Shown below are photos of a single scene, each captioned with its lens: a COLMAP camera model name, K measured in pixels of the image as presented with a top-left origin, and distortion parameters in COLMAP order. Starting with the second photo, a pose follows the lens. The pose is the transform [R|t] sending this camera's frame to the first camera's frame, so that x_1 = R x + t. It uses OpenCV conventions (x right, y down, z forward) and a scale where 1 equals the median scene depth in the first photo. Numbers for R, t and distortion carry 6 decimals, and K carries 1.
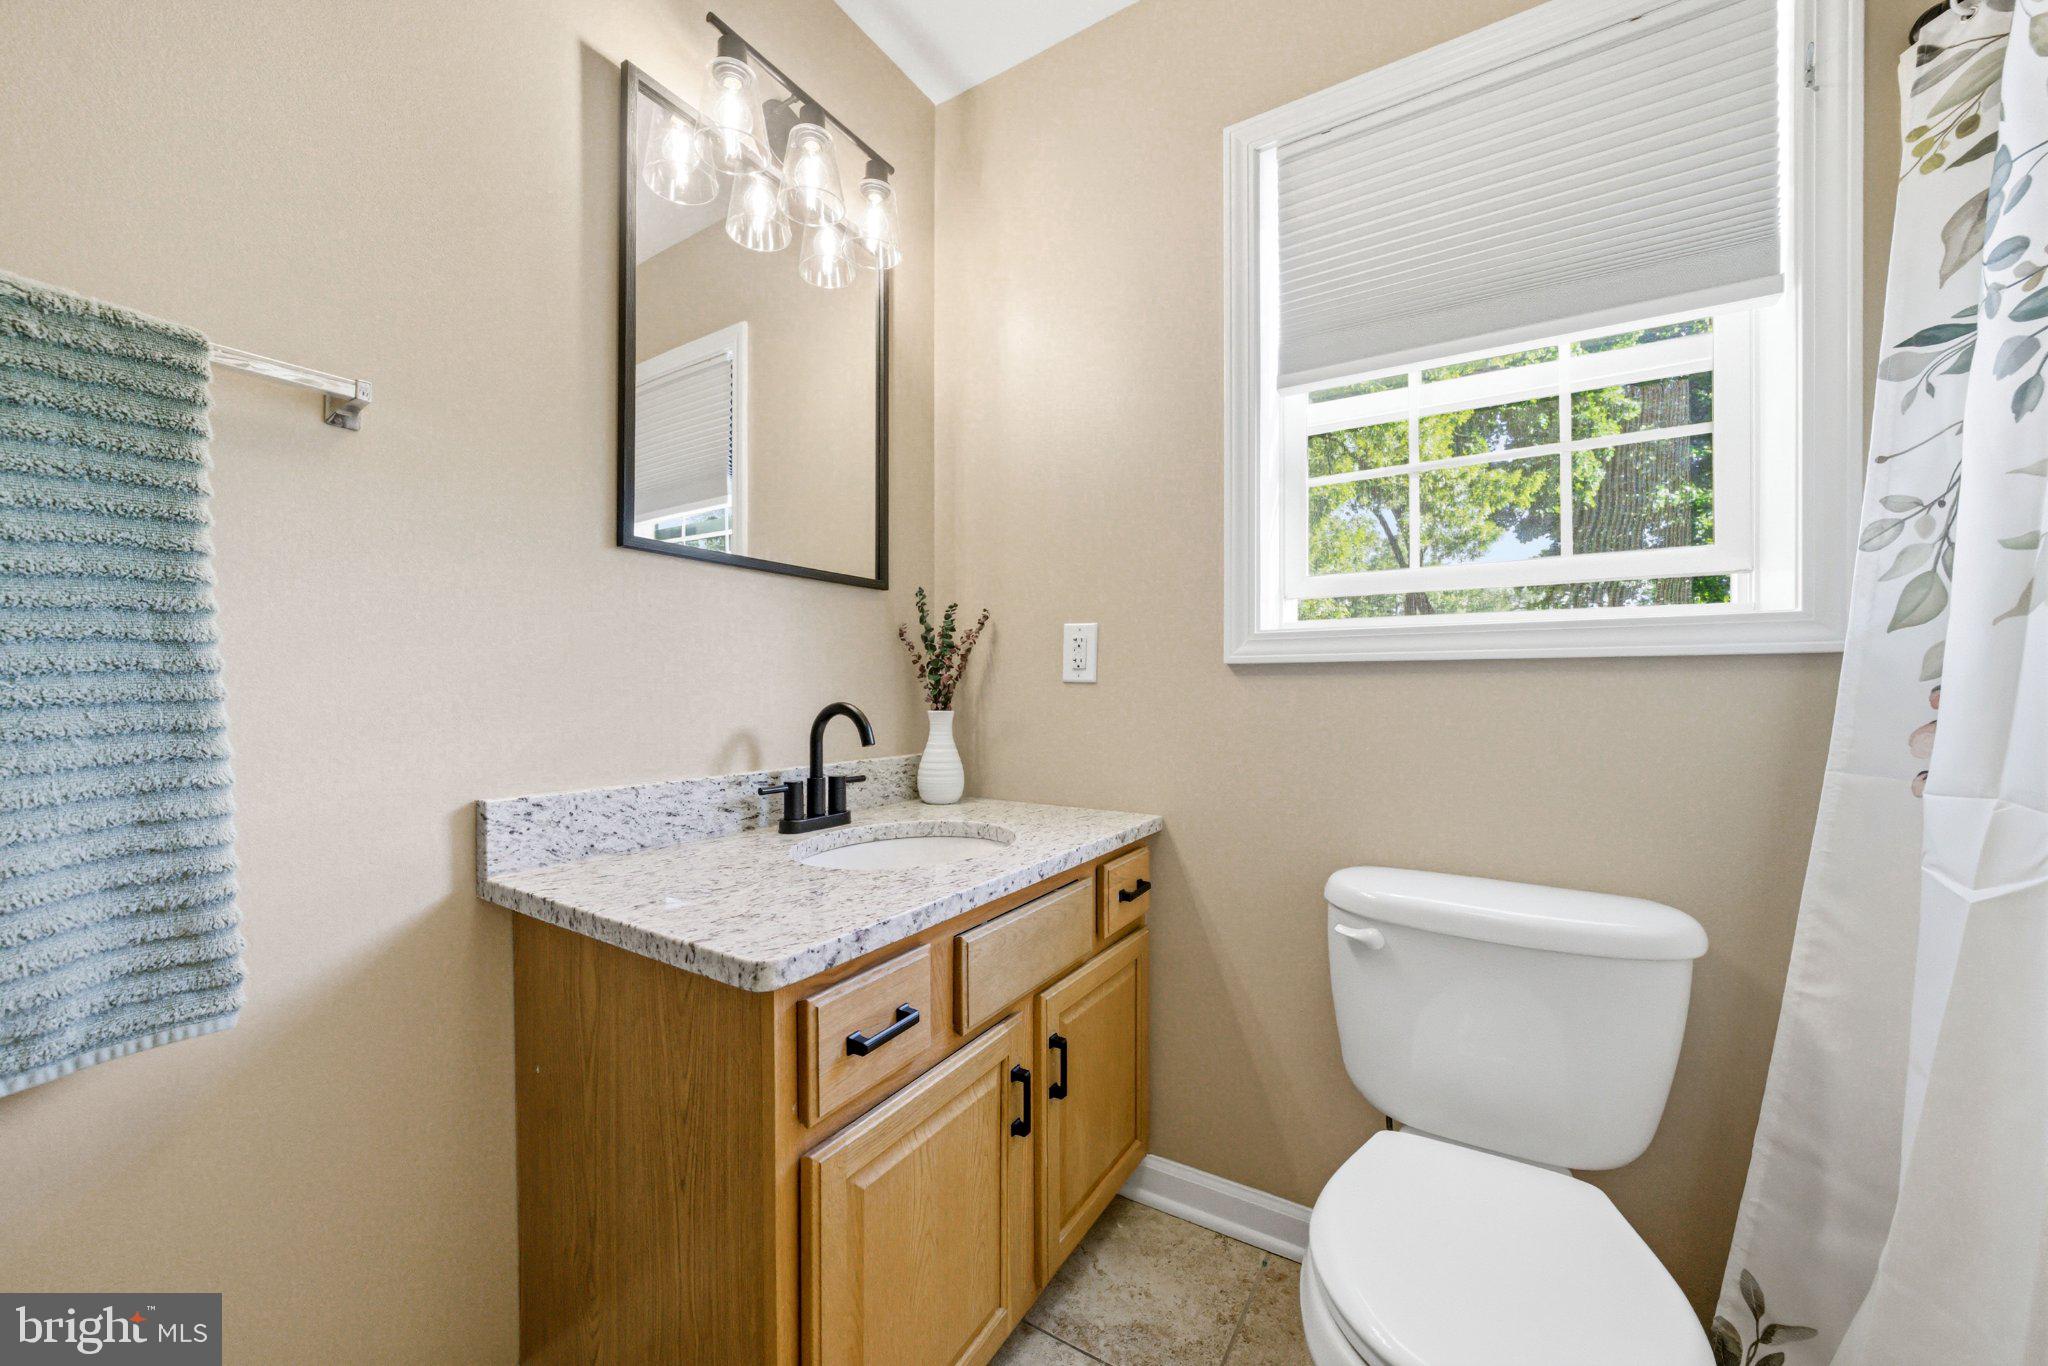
lens RADIAL K [[755.4, 0, 1015.6], [0, 755.4, 696.4], [0, 0, 1]] dist [-0.014923, 0.002047]
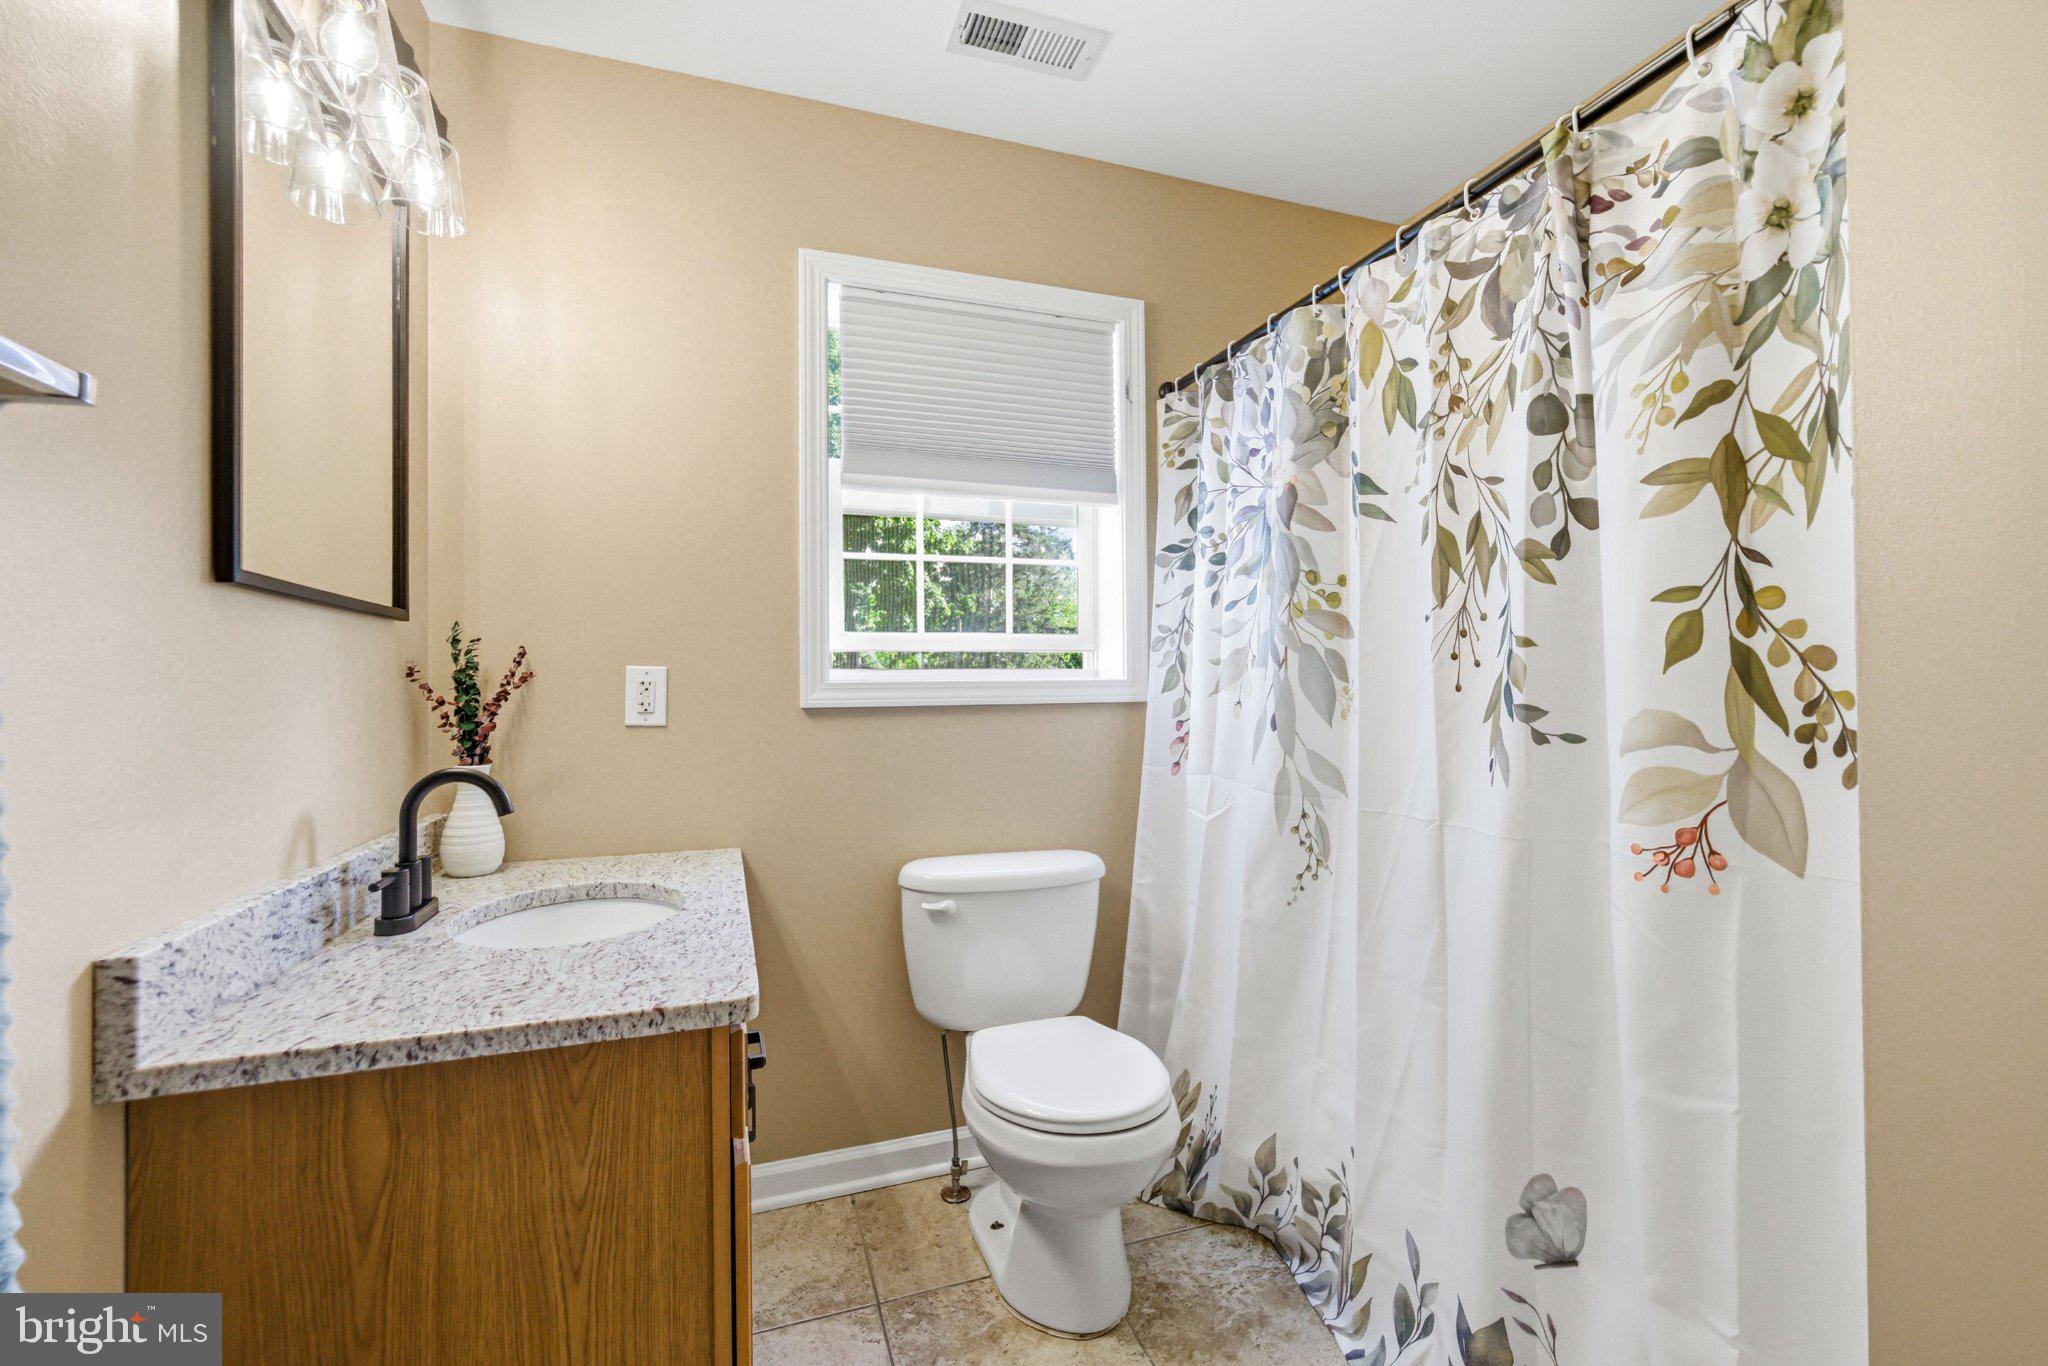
lens RADIAL K [[908.3, 0, 1028.1], [0, 908.3, 675.8], [0, 0, 1]] dist [-0.001584, 0.001876]
pose [[0.612876, 0.000064, 0.790179, -0.879420], [0.014132, 0.999839, -0.011042, -0.103142], [-0.790053, 0.017934, 0.612777, -0.191411]]
